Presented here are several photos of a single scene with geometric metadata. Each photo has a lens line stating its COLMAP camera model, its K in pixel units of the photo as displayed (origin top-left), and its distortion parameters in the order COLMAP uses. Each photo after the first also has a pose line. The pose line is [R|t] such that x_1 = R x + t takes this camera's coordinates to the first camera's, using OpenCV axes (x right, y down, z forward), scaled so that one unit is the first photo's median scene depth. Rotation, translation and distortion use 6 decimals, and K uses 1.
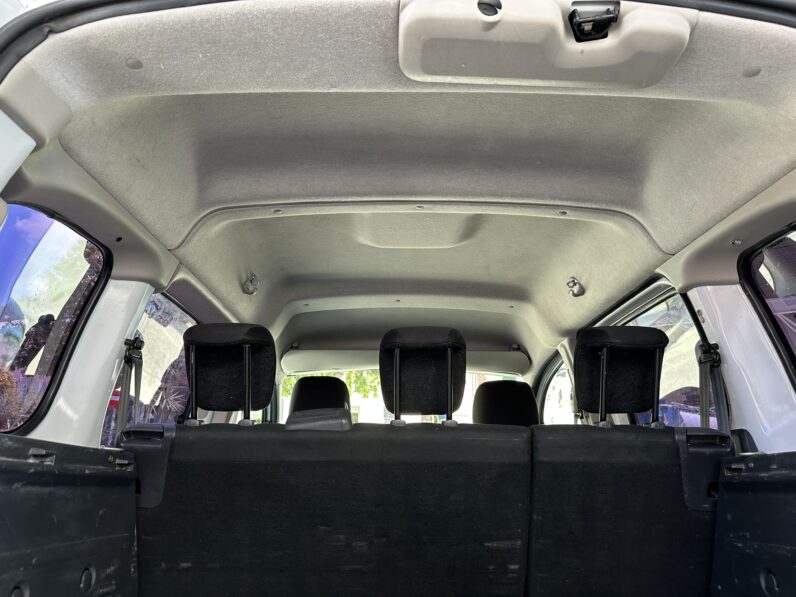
lens RADIAL K [[554.6, 0, 394.8], [0, 554.6, 298.4], [0, 0, 1]] dist [-0.000919, -0.004718]
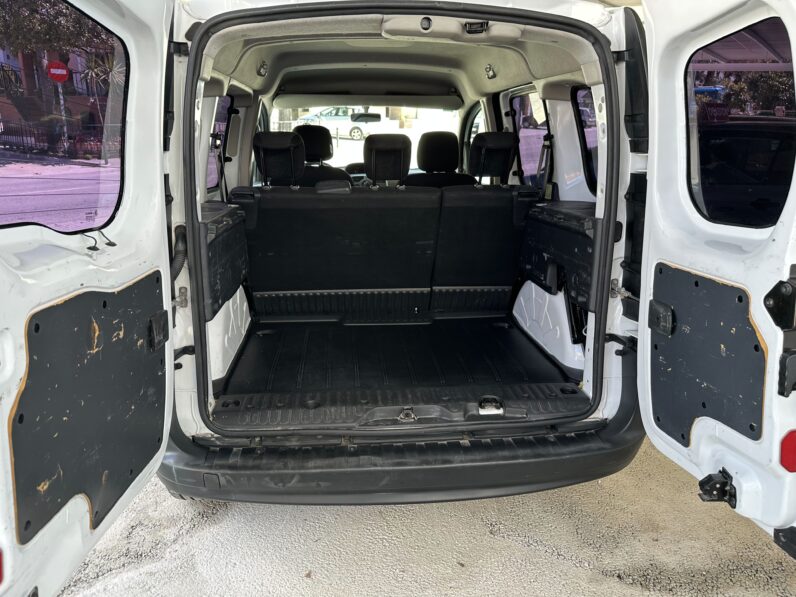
lens RADIAL K [[554.6, 0, 394.8], [0, 554.6, 298.4], [0, 0, 1]] dist [-0.000919, -0.004718]
pose [[0.996351, -0.024808, 0.081668, -0.091311], [-0.023790, 0.838192, 0.544857, -0.510938], [-0.081971, -0.544811, 0.834543, -0.841332]]
